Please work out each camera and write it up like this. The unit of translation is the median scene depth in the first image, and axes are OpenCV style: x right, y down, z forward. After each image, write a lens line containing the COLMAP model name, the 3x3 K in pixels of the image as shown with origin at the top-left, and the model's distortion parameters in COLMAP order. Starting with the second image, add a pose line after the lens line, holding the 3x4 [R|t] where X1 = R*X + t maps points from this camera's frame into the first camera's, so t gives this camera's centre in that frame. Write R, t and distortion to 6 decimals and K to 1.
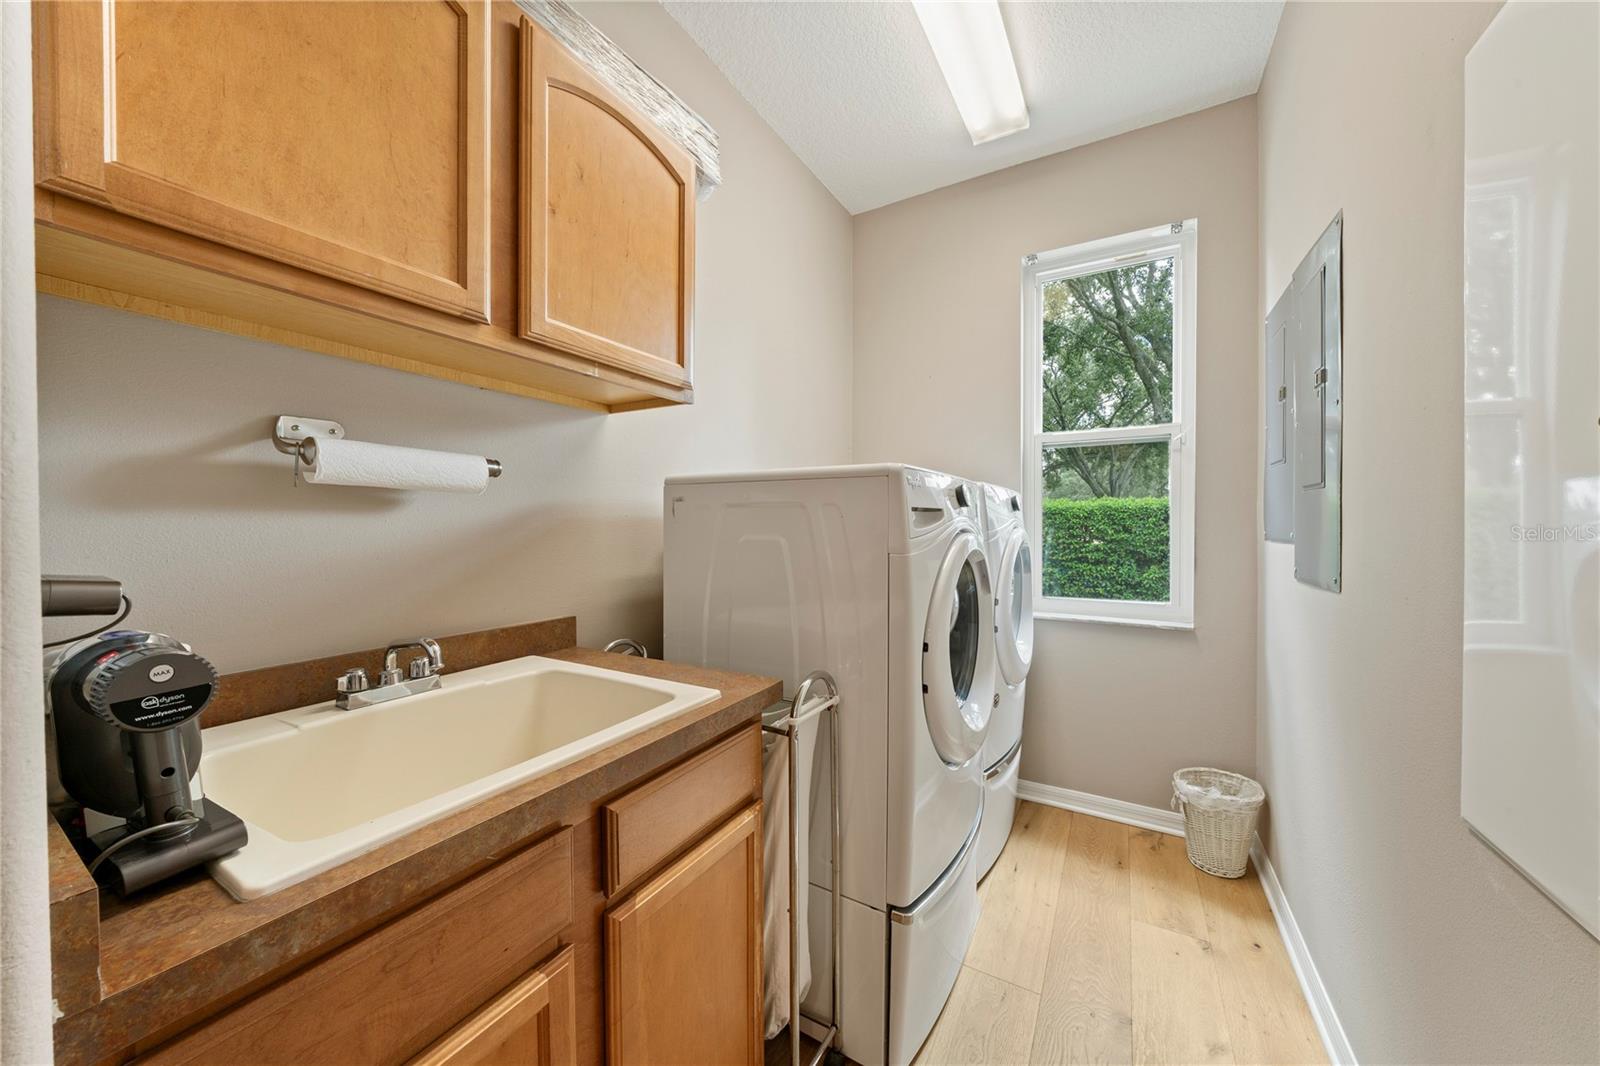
lens RADIAL K [[560.2, 0, 801.5], [0, 560.2, 524.2], [0, 0, 1]] dist [-0.005968, -0.000181]
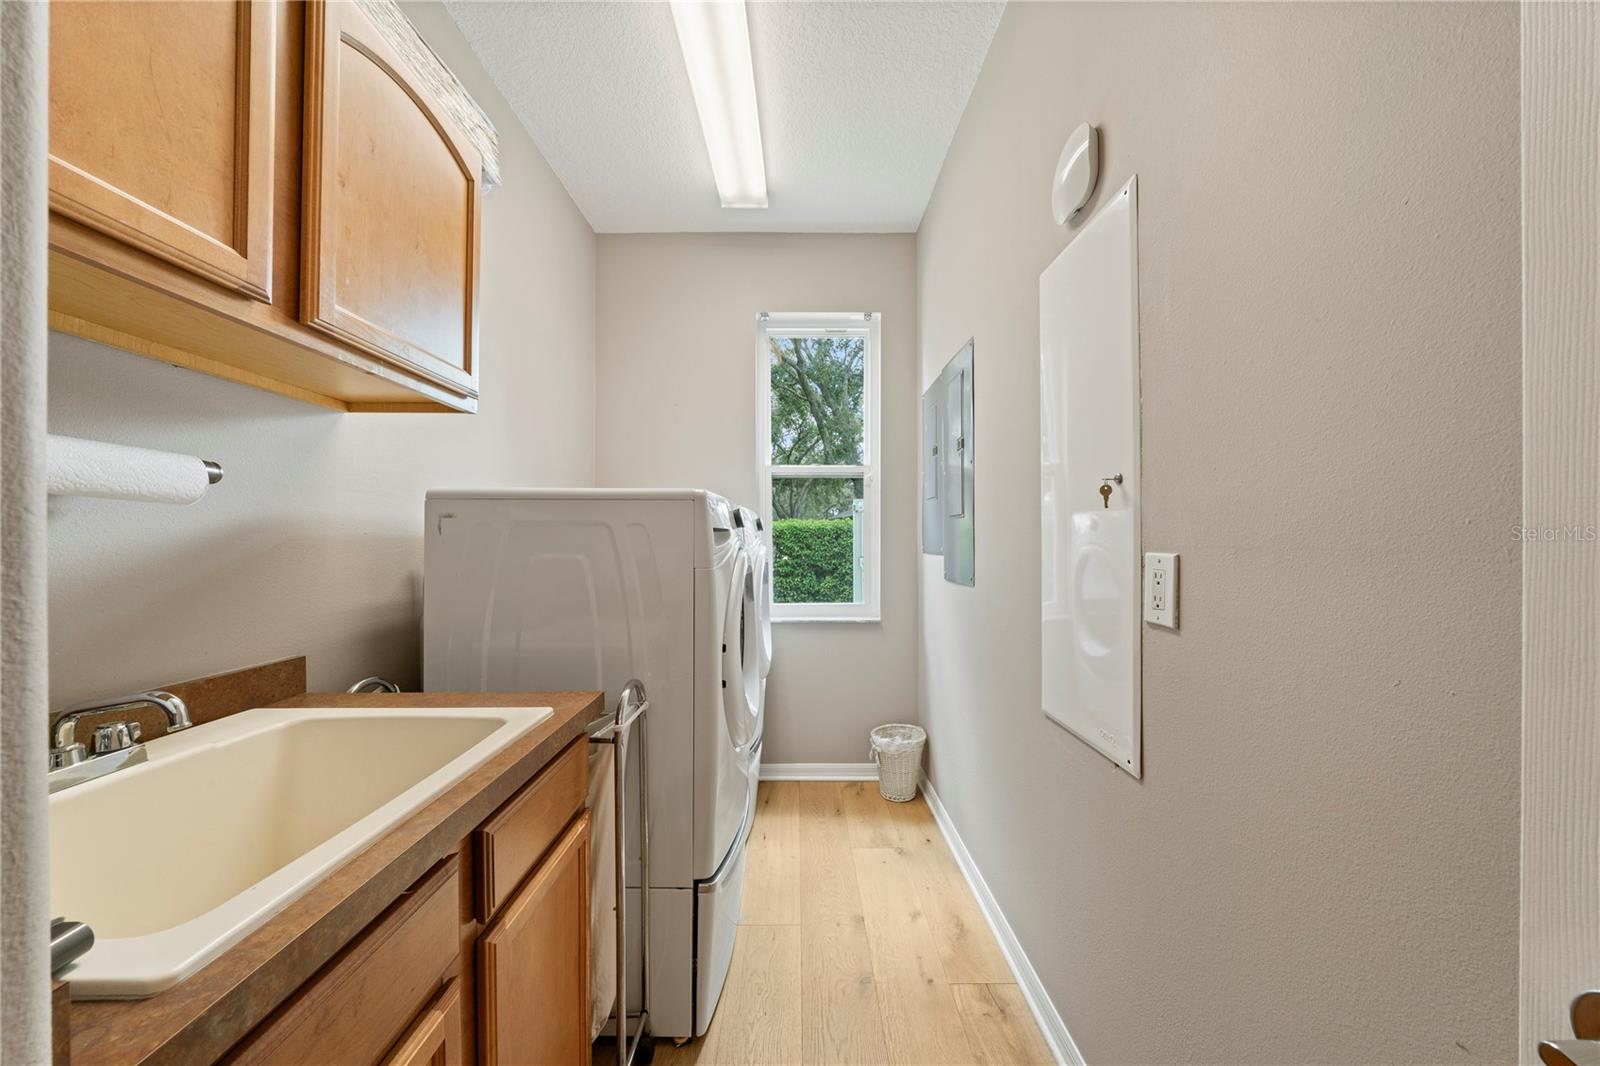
lens RADIAL K [[553.6, 0, 808.6], [0, 553.6, 532.7], [0, 0, 1]] dist [-0.004820, -0.000097]
pose [[0.859882, 0.006136, 0.510455, -0.192772], [0.002677, 0.999860, -0.016528, -0.000397], [-0.510485, 0.015579, 0.859745, -0.074294]]
